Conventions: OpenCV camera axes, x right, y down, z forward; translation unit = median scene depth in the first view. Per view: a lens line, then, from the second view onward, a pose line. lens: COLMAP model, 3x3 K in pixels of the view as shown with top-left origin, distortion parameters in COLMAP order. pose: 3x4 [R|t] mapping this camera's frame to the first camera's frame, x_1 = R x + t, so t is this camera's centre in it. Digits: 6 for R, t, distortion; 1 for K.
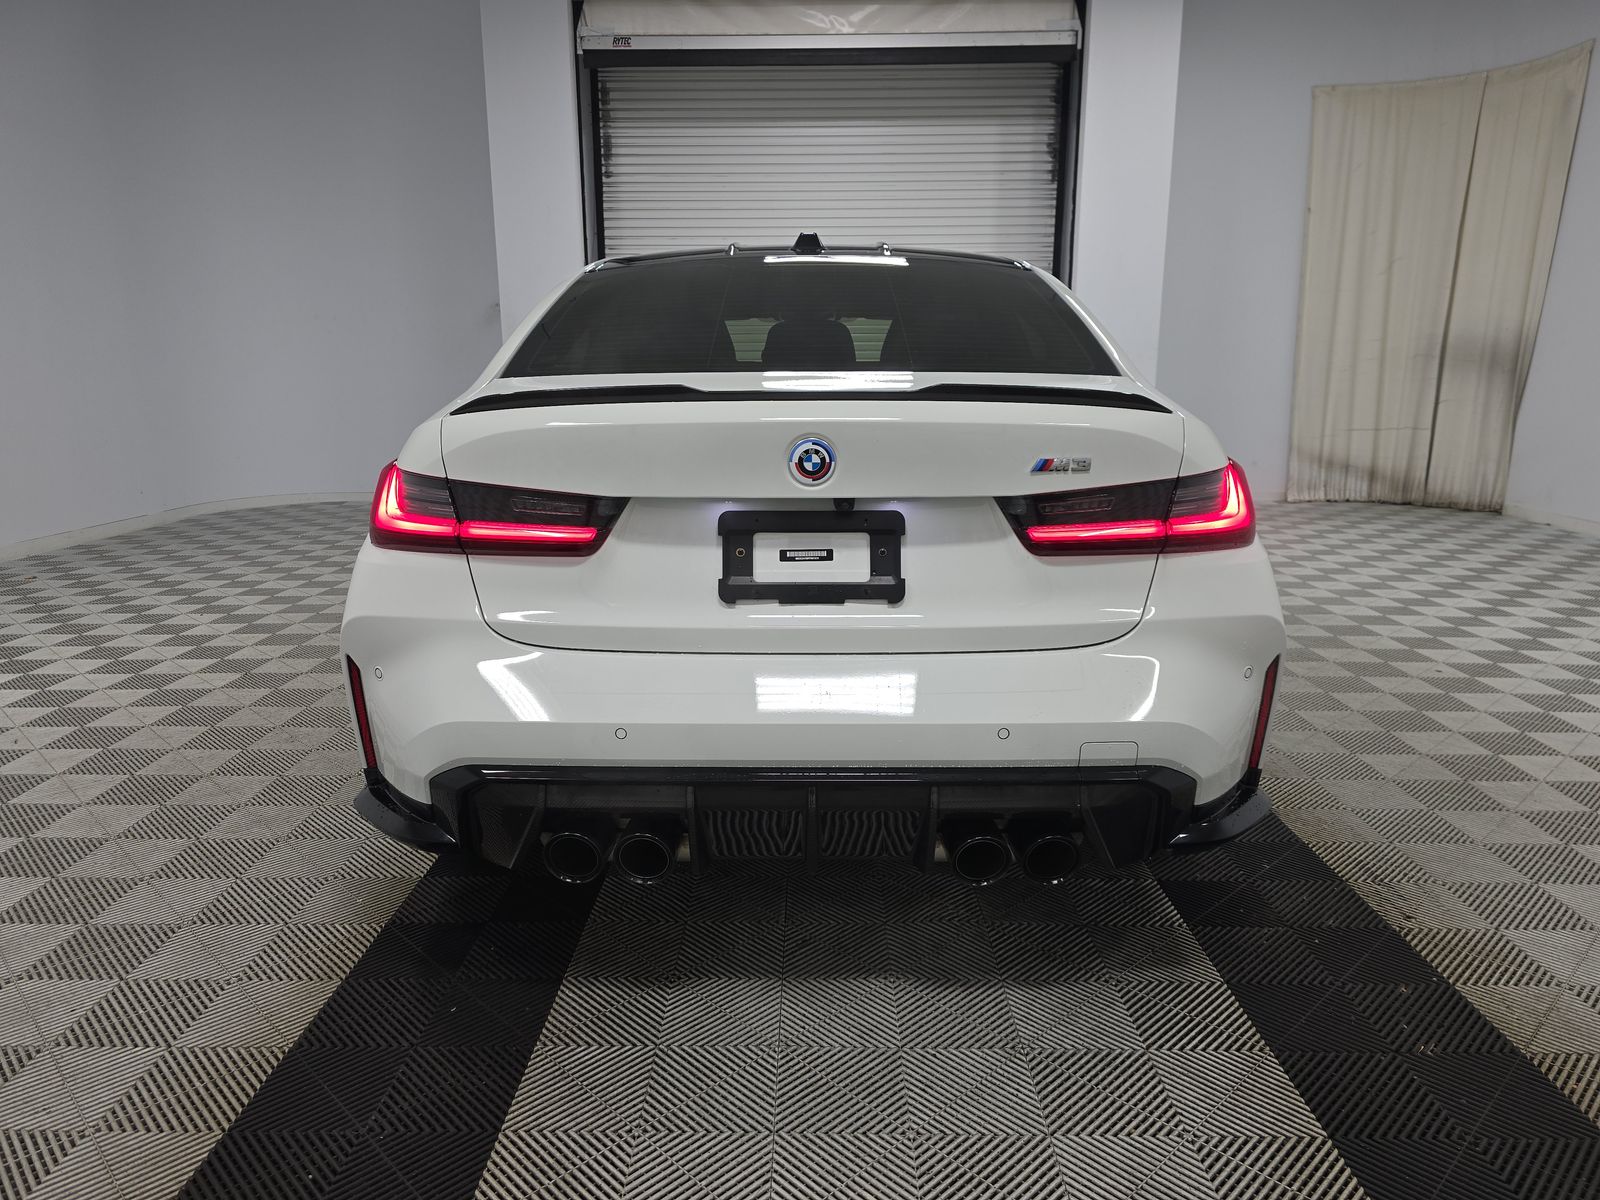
lens RADIAL K [[1074.4, 0, 791.5], [0, 1074.4, 596.2], [0, 0, 1]] dist [0.028489, -0.007624]
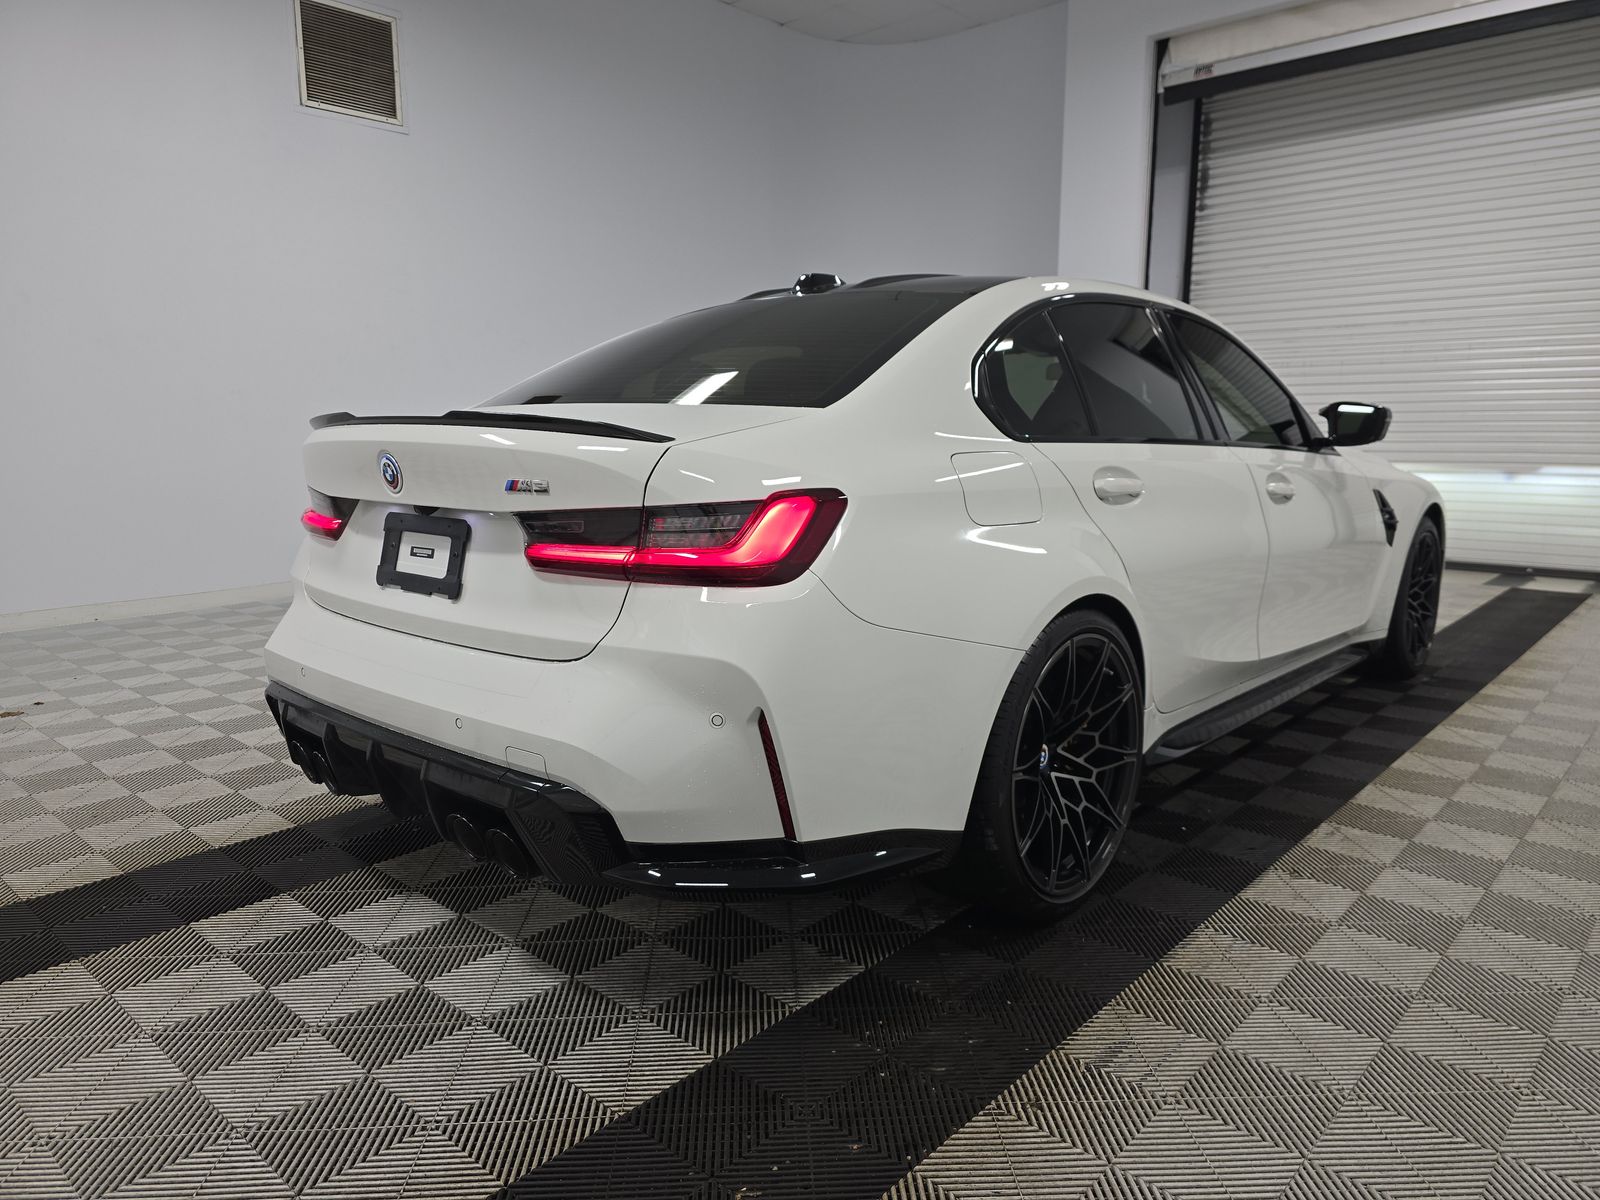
lens RADIAL K [[1074.4, 0, 812.6], [0, 1074.4, 591.8], [0, 0, 1]] dist [0.028489, -0.007624]
pose [[0.746770, 0.103070, -0.657047, 1.099141], [-0.131765, 0.991264, 0.005739, -0.056540], [0.651899, 0.082290, 0.753828, 0.359155]]
